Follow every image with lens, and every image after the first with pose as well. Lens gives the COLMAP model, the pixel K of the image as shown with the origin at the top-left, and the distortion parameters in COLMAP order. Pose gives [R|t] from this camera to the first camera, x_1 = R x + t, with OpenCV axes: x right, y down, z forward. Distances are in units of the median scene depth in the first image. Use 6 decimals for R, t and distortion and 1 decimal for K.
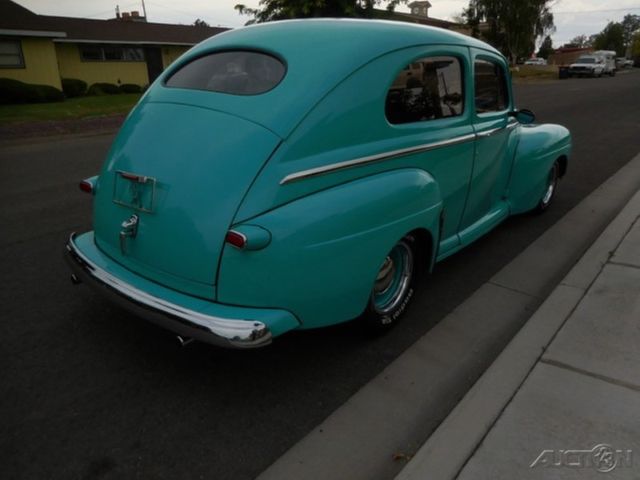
lens RADIAL K [[487.1, 0, 320.0], [0, 487.1, 240.0], [0, 0, 1]] dist [-0.007831, 0.000026]
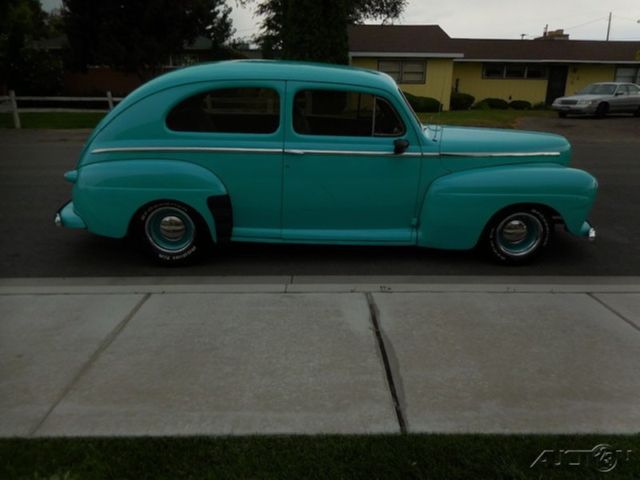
lens RADIAL K [[487.1, 0, 320.0], [0, 487.1, 240.0], [0, 0, 1]] dist [-0.007831, 0.000026]
pose [[0.655802, 0.246741, -0.713472, 0.153227], [-0.267379, 0.959734, 0.086140, -0.014850], [0.705998, 0.134276, 0.695368, 0.026828]]
